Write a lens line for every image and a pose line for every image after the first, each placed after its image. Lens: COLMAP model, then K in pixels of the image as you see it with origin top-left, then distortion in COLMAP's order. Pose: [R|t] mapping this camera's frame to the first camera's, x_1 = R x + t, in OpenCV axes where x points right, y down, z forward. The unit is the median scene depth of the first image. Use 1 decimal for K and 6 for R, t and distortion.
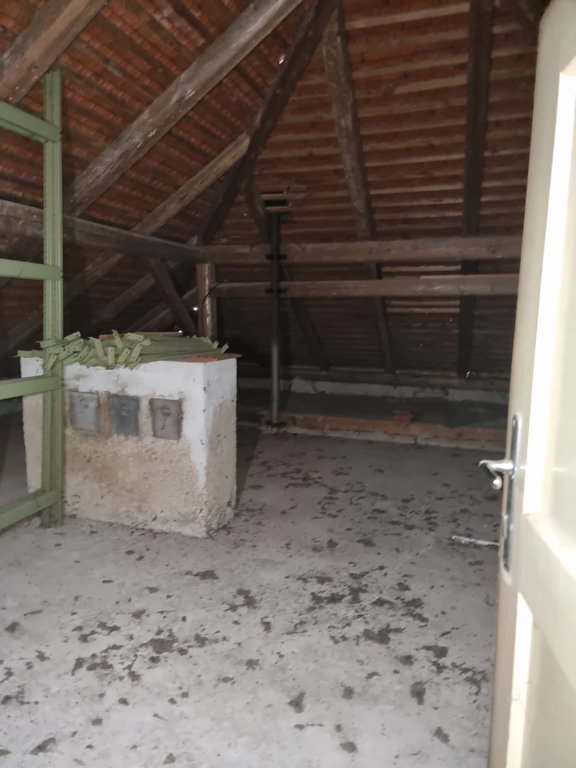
lens RADIAL K [[532.5, 0, 282.1], [0, 532.5, 387.8], [0, 0, 1]] dist [0.090446, -0.069752]
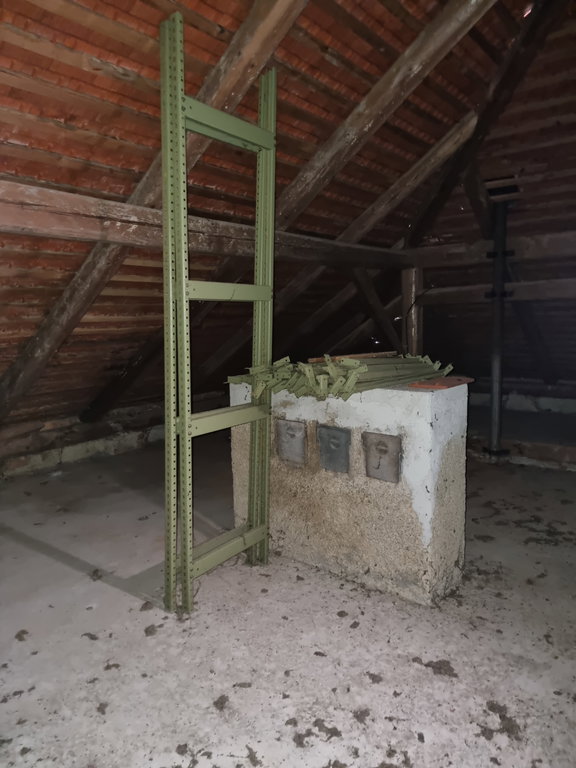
lens RADIAL K [[532.5, 0, 282.1], [0, 532.5, 387.8], [0, 0, 1]] dist [0.090446, -0.069752]
pose [[0.941830, 0.008890, -0.335971, -0.077651], [-0.011986, 0.999903, -0.007143, -0.040524], [0.335875, 0.010755, 0.941845, 0.141482]]
